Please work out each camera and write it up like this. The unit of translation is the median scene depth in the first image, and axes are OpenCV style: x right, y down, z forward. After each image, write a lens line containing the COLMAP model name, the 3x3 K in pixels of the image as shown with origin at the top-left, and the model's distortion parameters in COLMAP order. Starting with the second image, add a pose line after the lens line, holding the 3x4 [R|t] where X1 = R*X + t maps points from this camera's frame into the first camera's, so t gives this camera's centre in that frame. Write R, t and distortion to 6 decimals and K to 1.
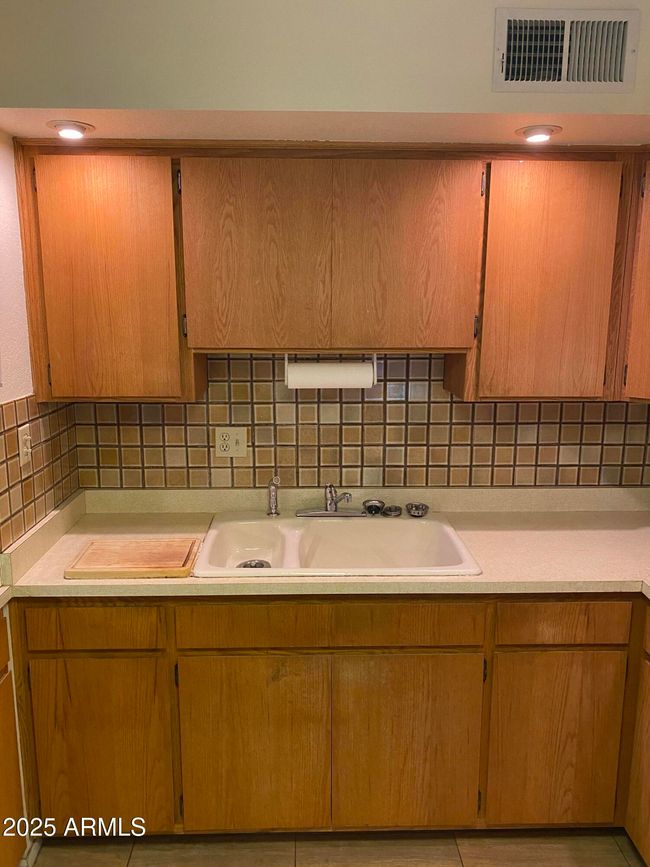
lens RADIAL K [[662.0, 0, 323.3], [0, 662.0, 430.5], [0, 0, 1]] dist [0.024175, -0.036941]
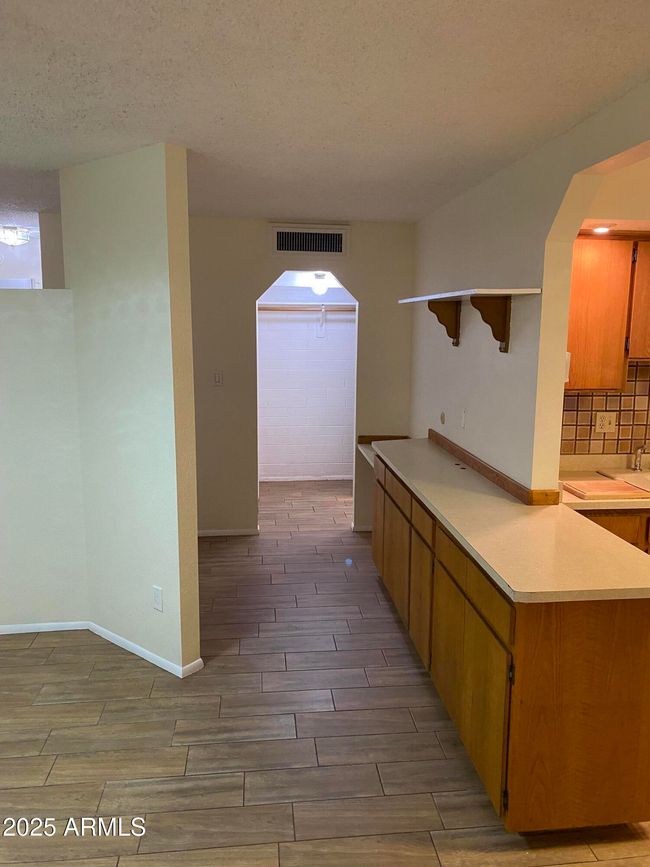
lens RADIAL K [[662.0, 0, 325.9], [0, 662.0, 431.7], [0, 0, 1]] dist [0.024175, -0.036941]
pose [[0.996079, -0.006067, 0.088263, -0.987686], [0.008919, 0.999449, -0.031957, 0.088879], [-0.088021, 0.032619, 0.995584, -0.474496]]
